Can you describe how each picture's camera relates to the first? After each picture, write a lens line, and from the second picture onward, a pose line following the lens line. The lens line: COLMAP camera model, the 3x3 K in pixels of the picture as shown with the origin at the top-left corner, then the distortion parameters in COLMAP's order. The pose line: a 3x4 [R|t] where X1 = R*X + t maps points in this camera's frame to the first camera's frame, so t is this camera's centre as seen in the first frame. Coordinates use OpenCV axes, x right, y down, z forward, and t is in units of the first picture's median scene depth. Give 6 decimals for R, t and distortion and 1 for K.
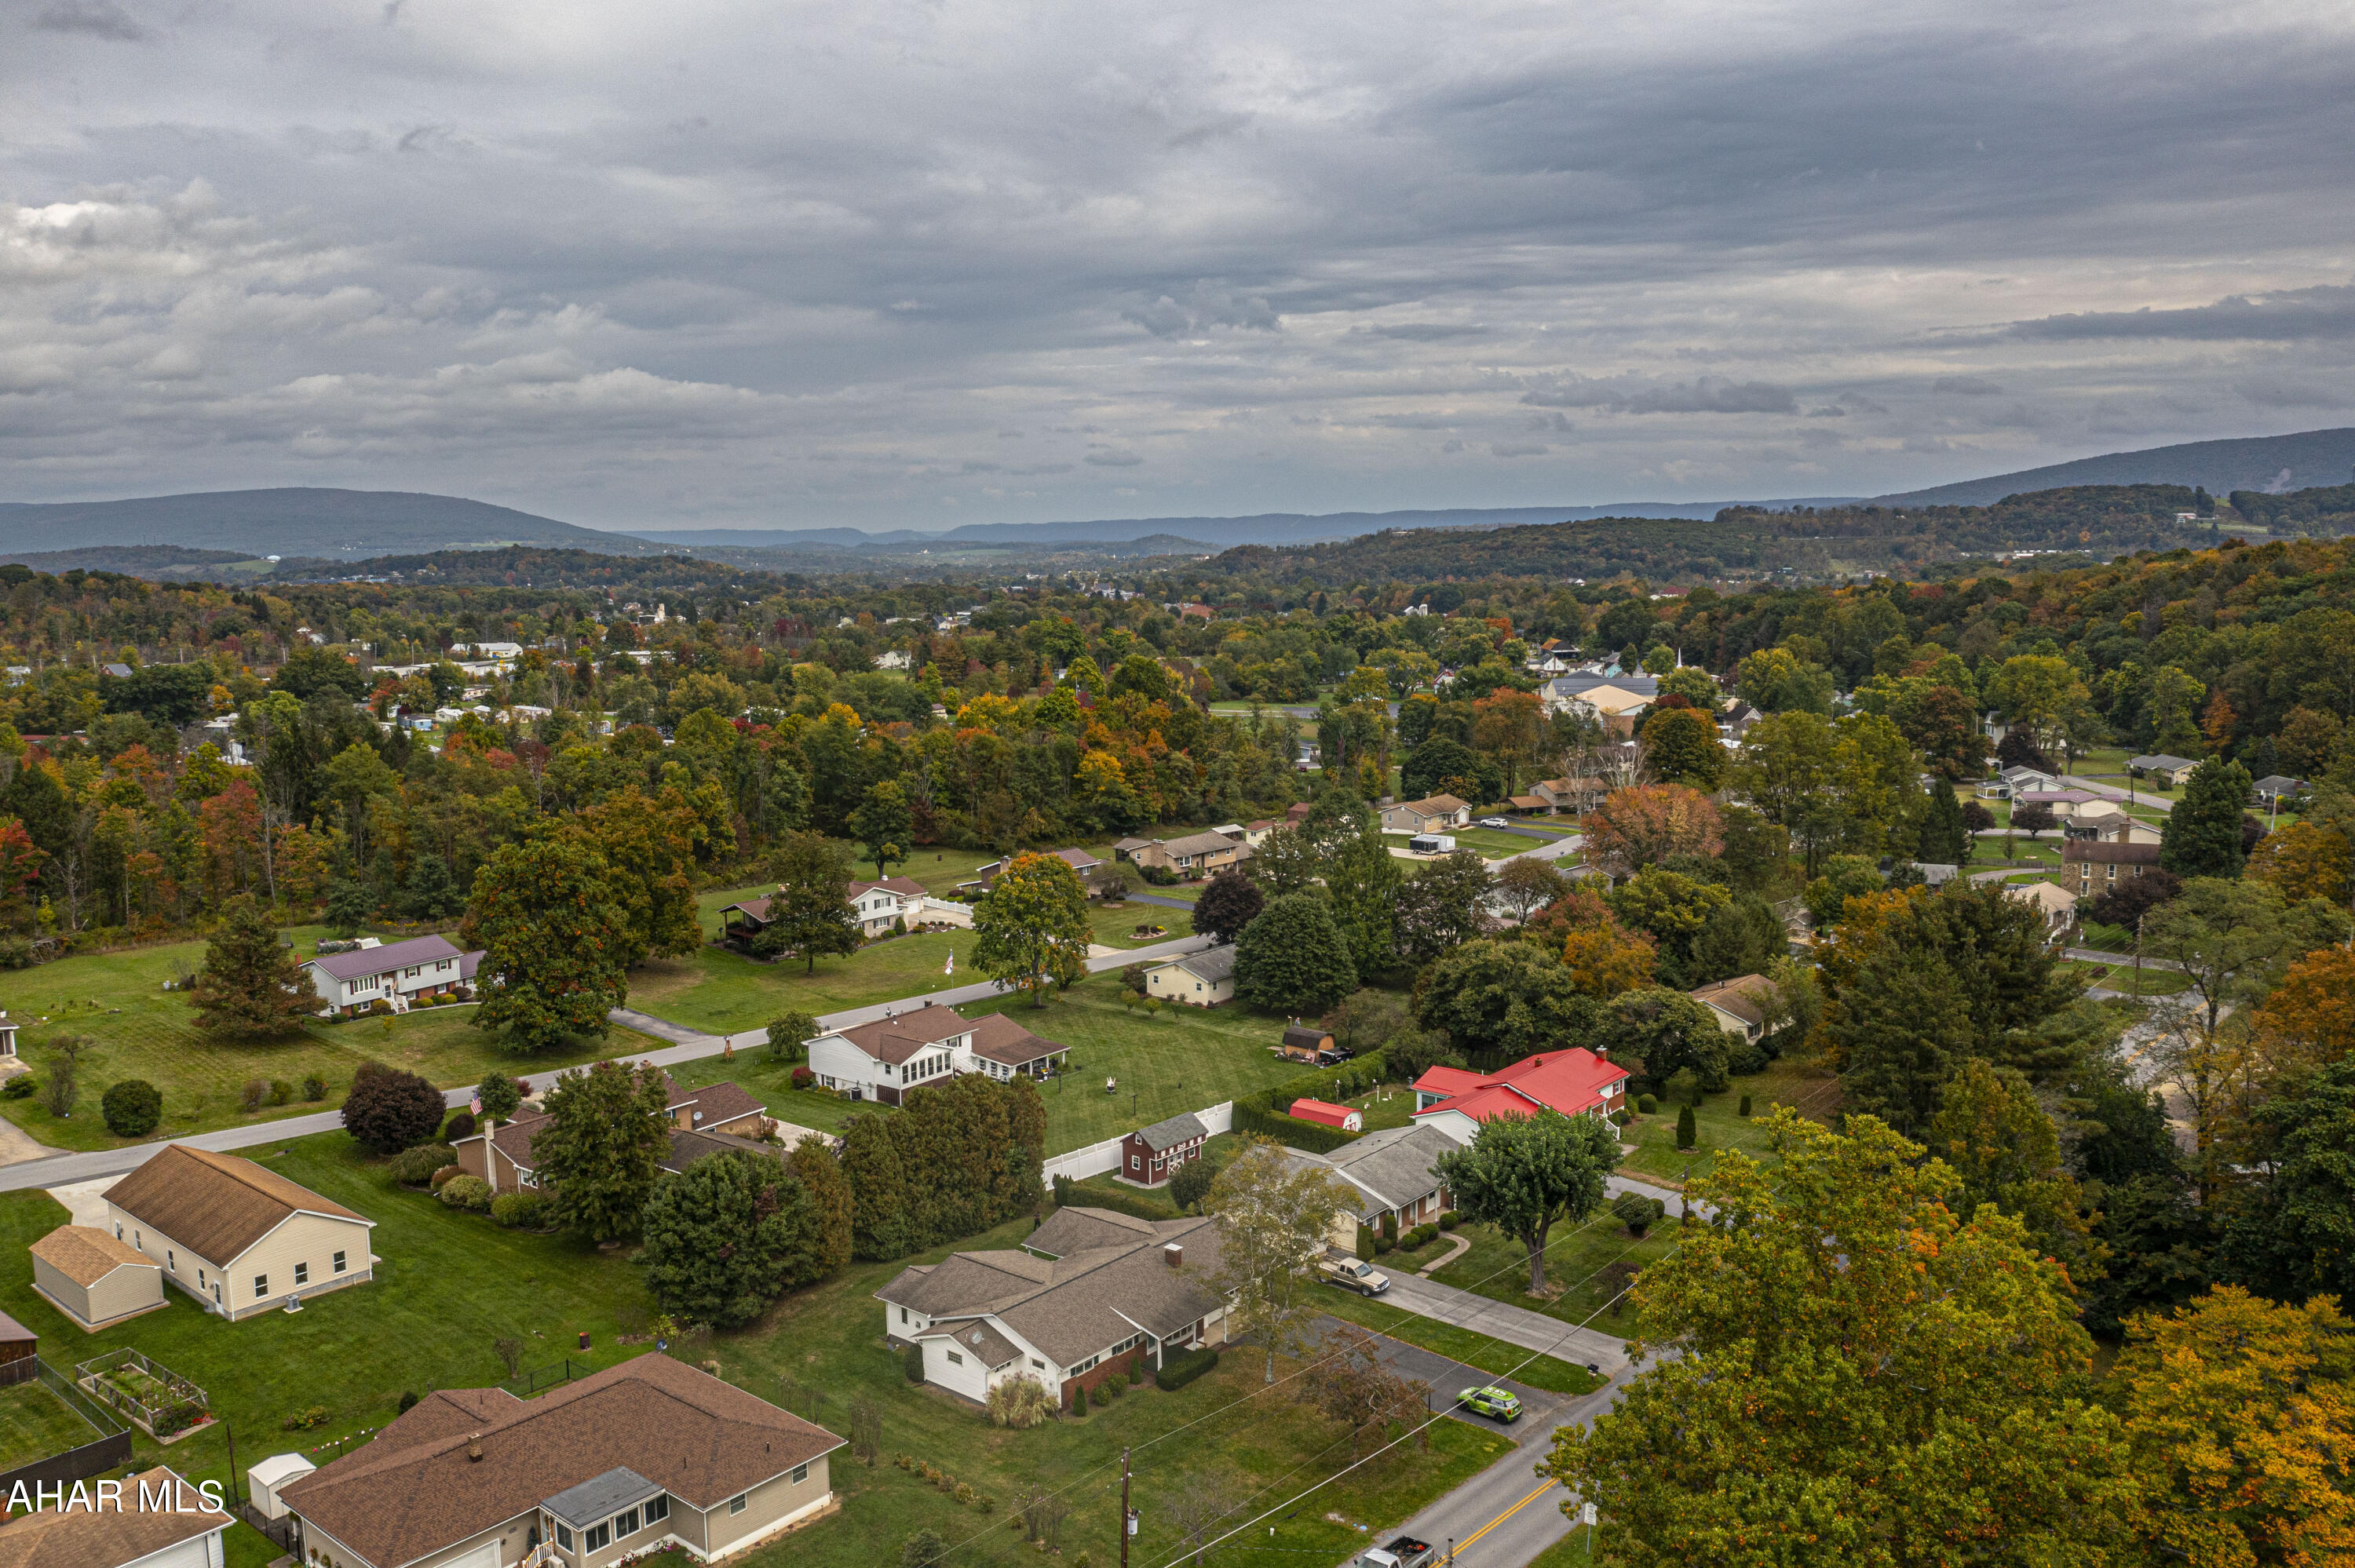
lens RADIAL K [[1883.9, 0, 1179.5], [0, 1883.9, 786.1], [0, 0, 1]] dist [-0.026284, -0.002053]
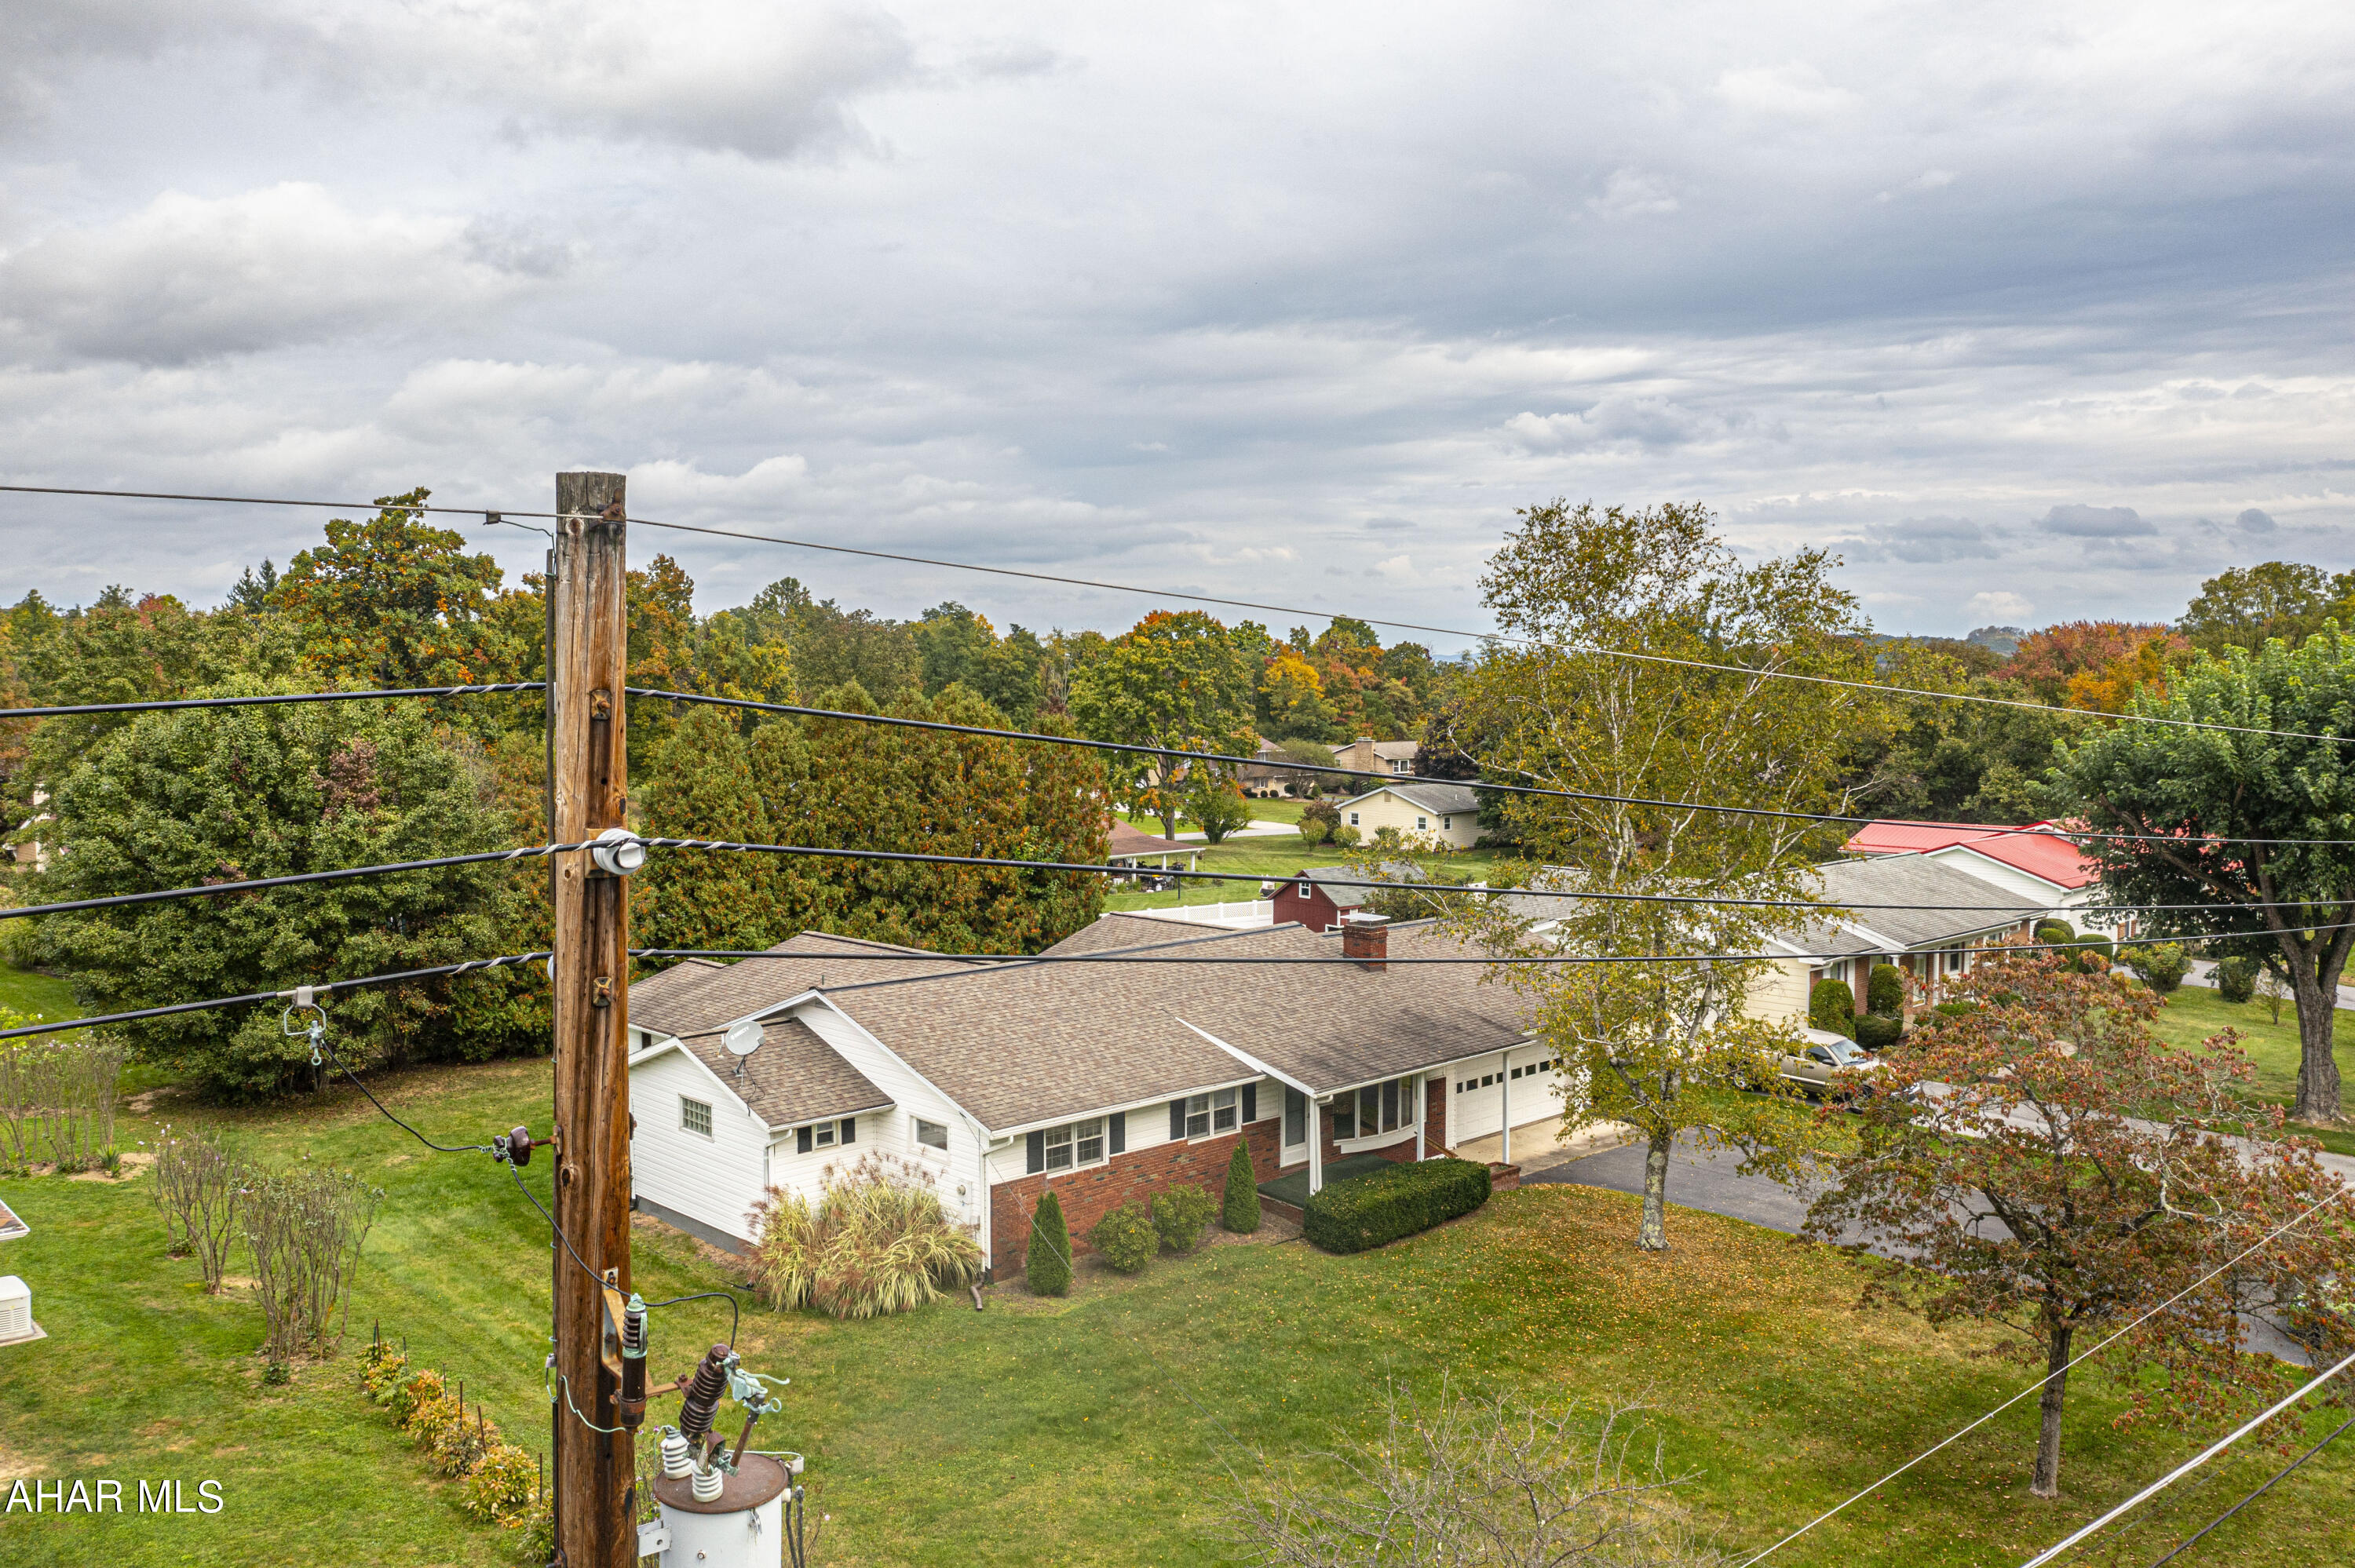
lens RADIAL K [[1883.9, 0, 1174.9], [0, 1883.9, 780.8], [0, 0, 1]] dist [-0.026284, -0.002053]
pose [[0.993088, 0.015875, -0.116294, 0.002283], [-0.024727, 0.996872, -0.075070, 0.265693], [0.114738, 0.077427, 0.990374, 0.669595]]
